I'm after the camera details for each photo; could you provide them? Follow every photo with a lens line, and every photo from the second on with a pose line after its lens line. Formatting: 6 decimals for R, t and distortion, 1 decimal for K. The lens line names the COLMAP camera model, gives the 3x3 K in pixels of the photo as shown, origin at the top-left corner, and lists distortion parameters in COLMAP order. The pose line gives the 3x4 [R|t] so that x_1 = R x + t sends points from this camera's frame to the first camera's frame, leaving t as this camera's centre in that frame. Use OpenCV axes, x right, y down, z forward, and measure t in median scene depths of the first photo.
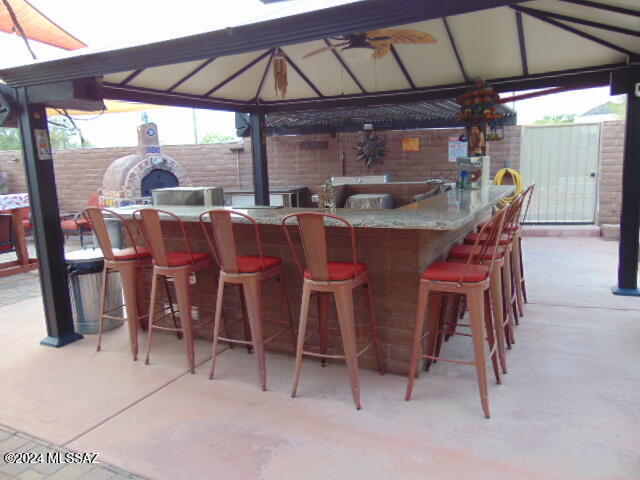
lens RADIAL K [[477.5, 0, 318.8], [0, 477.5, 238.0], [0, 0, 1]] dist [-0.027066, 0.033805]
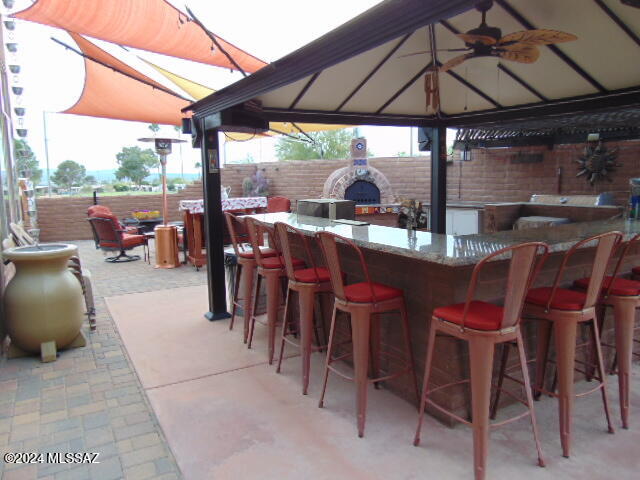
lens RADIAL K [[477.5, 0, 318.9], [0, 477.5, 240.9], [0, 0, 1]] dist [-0.027066, 0.033805]
pose [[0.831576, 0.096739, -0.546922, 0.192356], [-0.102863, 0.994504, 0.019506, -0.018921], [0.545803, 0.040037, 0.836956, 0.046106]]
